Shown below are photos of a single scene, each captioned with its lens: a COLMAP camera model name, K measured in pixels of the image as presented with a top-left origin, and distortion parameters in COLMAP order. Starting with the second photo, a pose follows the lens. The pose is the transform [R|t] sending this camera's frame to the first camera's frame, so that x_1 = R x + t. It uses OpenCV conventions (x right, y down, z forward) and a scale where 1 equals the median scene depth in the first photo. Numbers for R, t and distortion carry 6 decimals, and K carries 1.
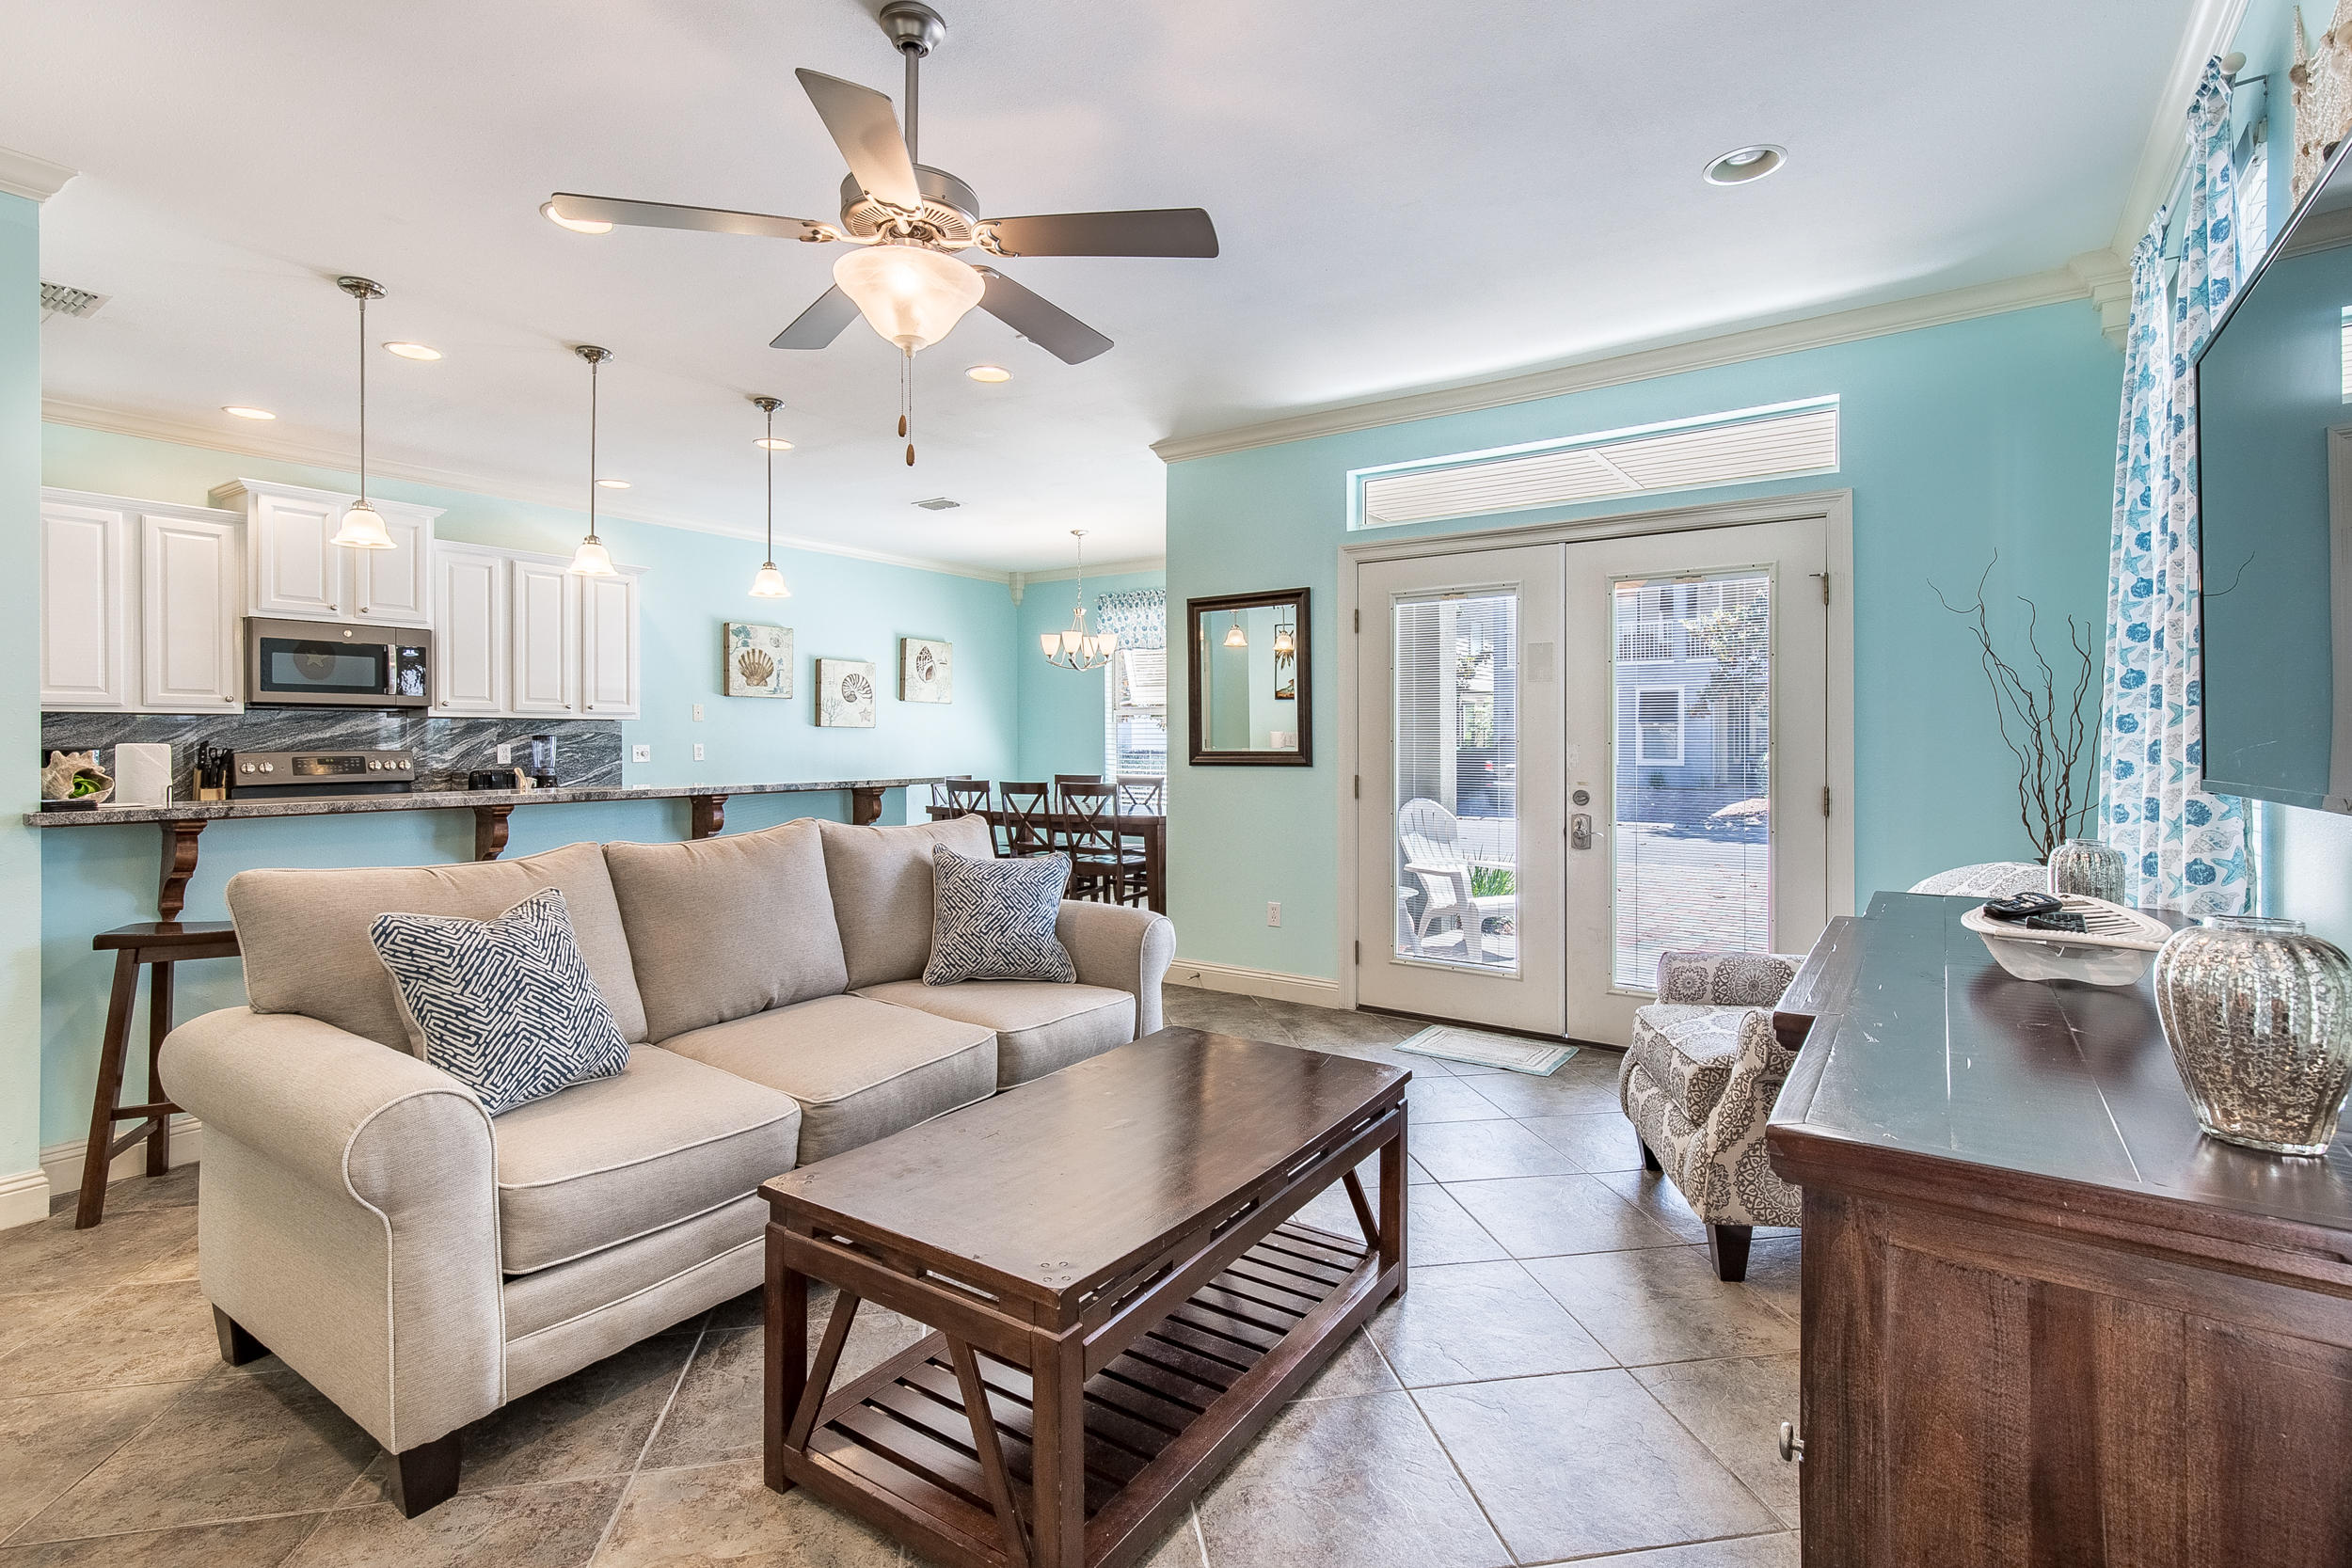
lens RADIAL K [[1101.5, 0, 1177.0], [0, 1101.5, 741.8], [0, 0, 1]] dist [0.010391, 0.000063]
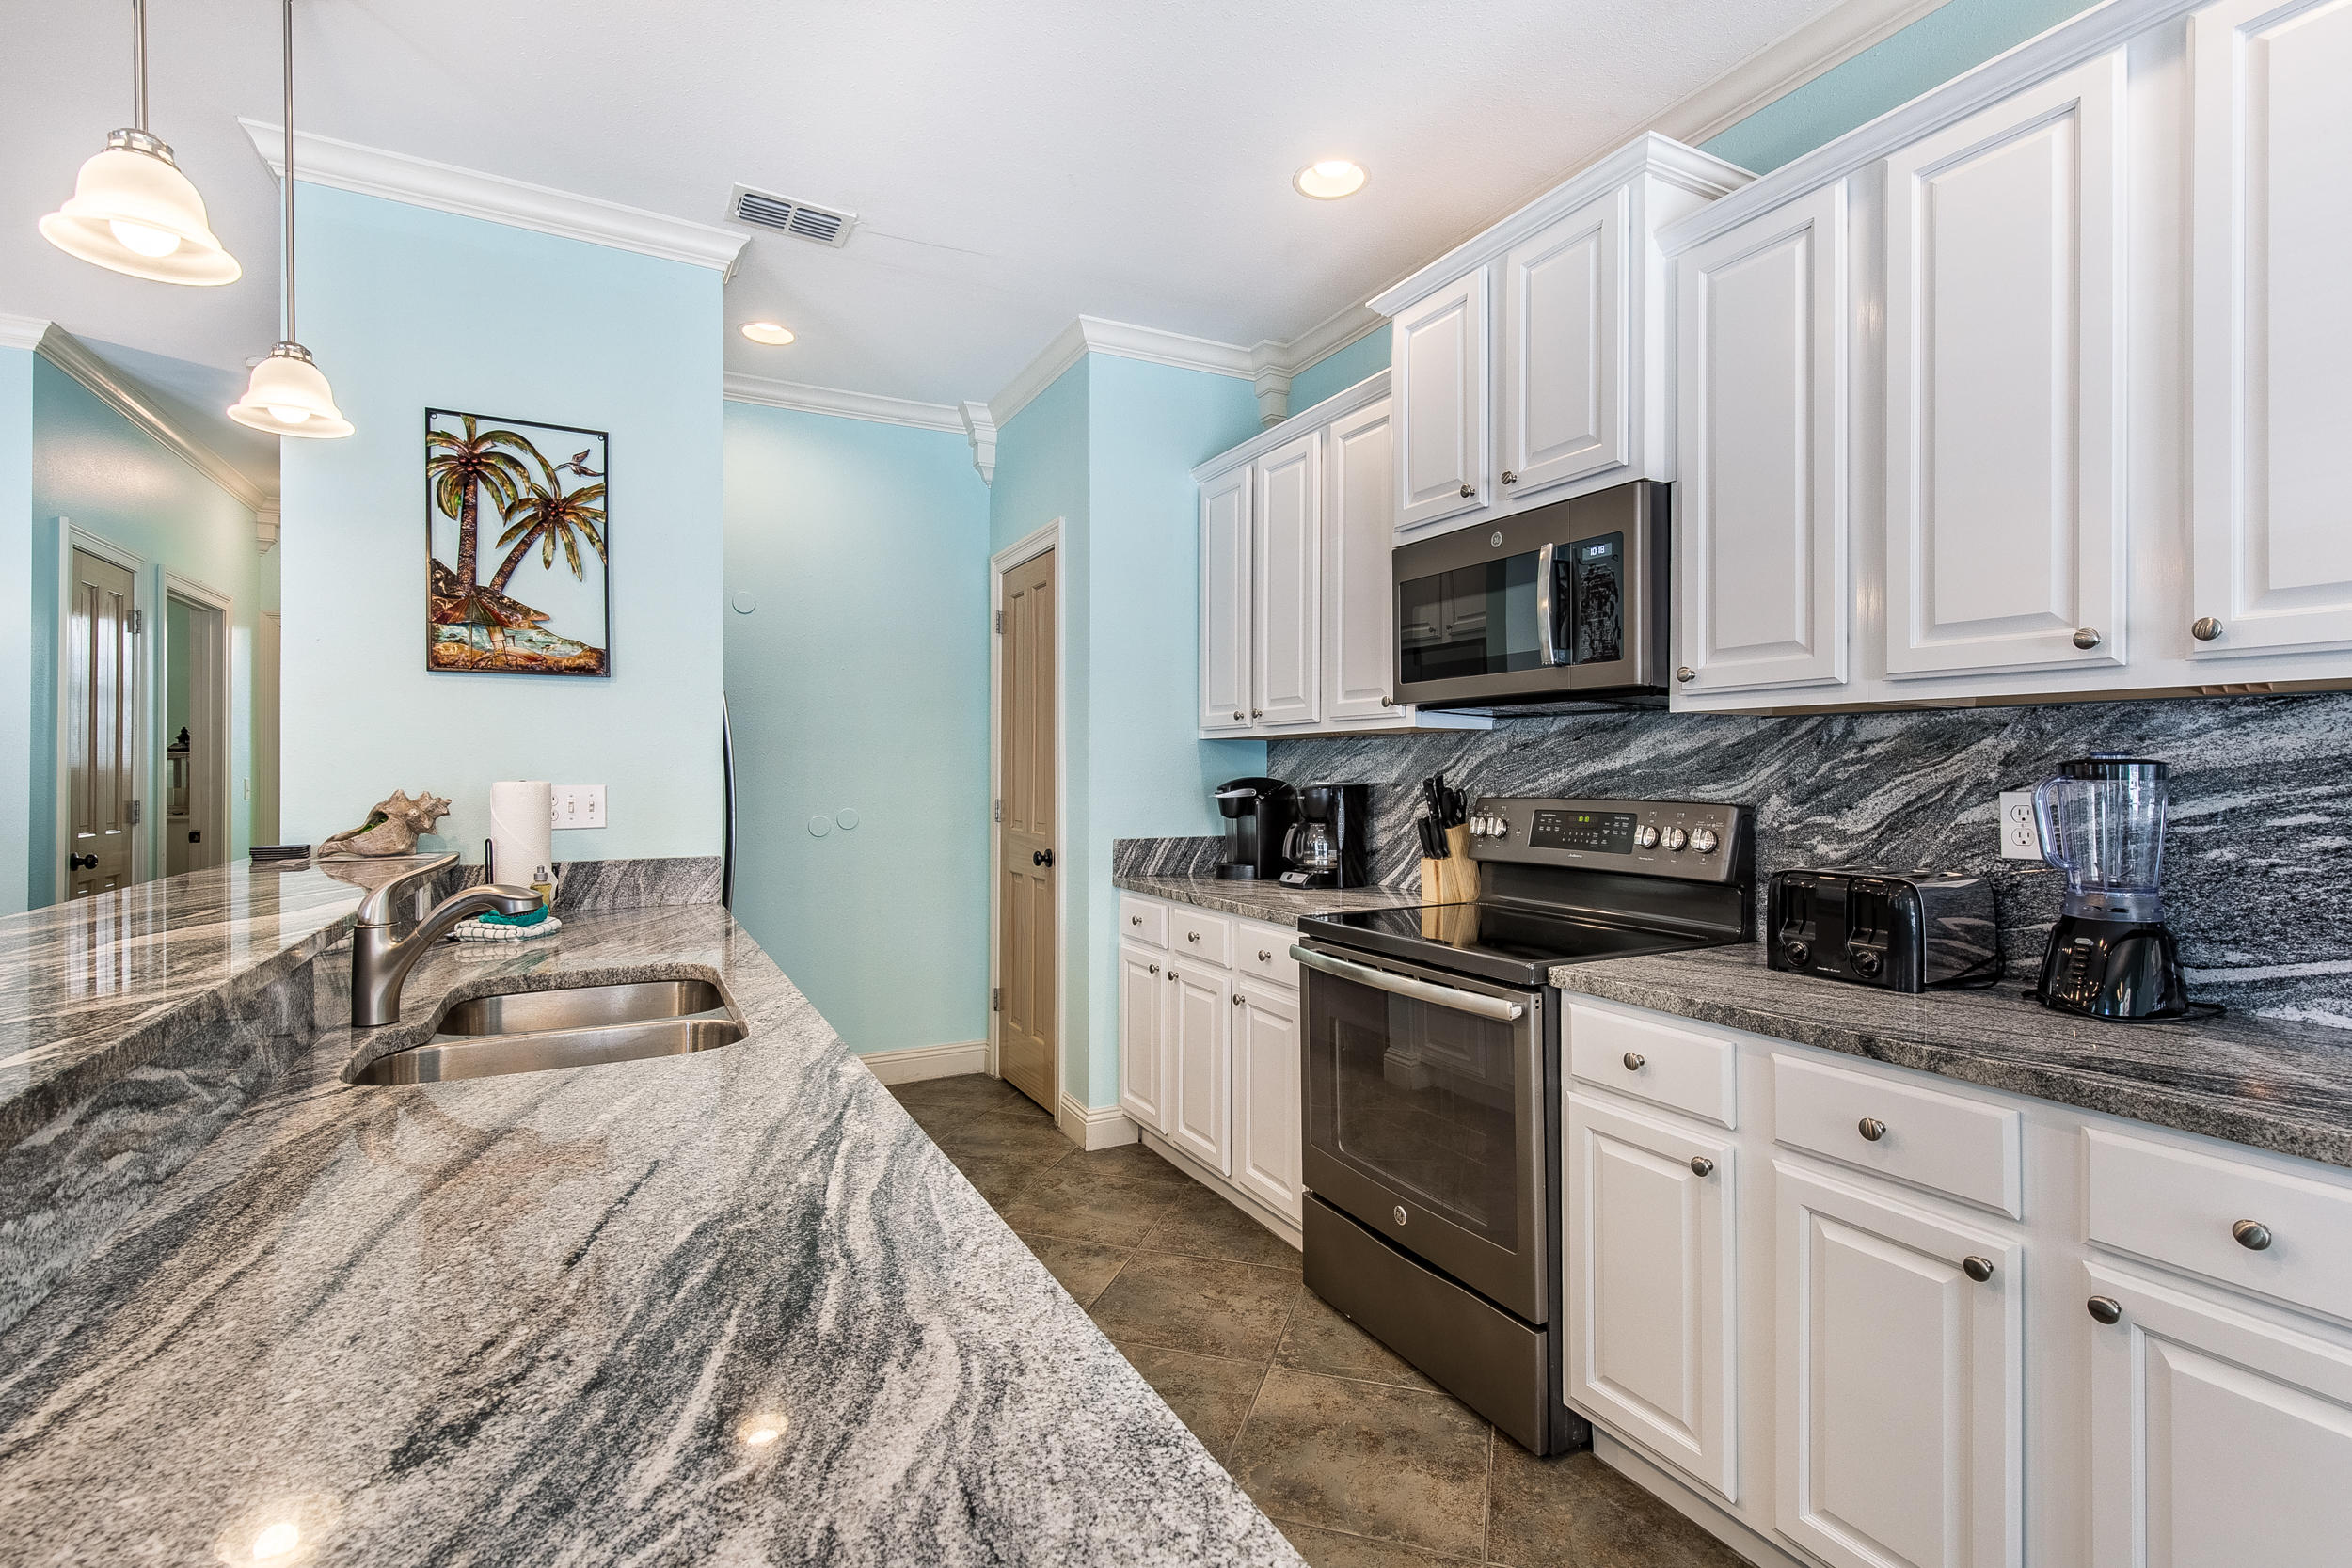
lens RADIAL K [[1090.0, 0, 1188.1], [0, 1090.0, 765.0], [0, 0, 1]] dist [0.009759, -0.000398]
pose [[-0.449774, -0.002480, -0.893139, -0.312818], [-0.000952, 0.999997, -0.002297, -0.005161], [0.893142, -0.000183, -0.449775, 1.150406]]
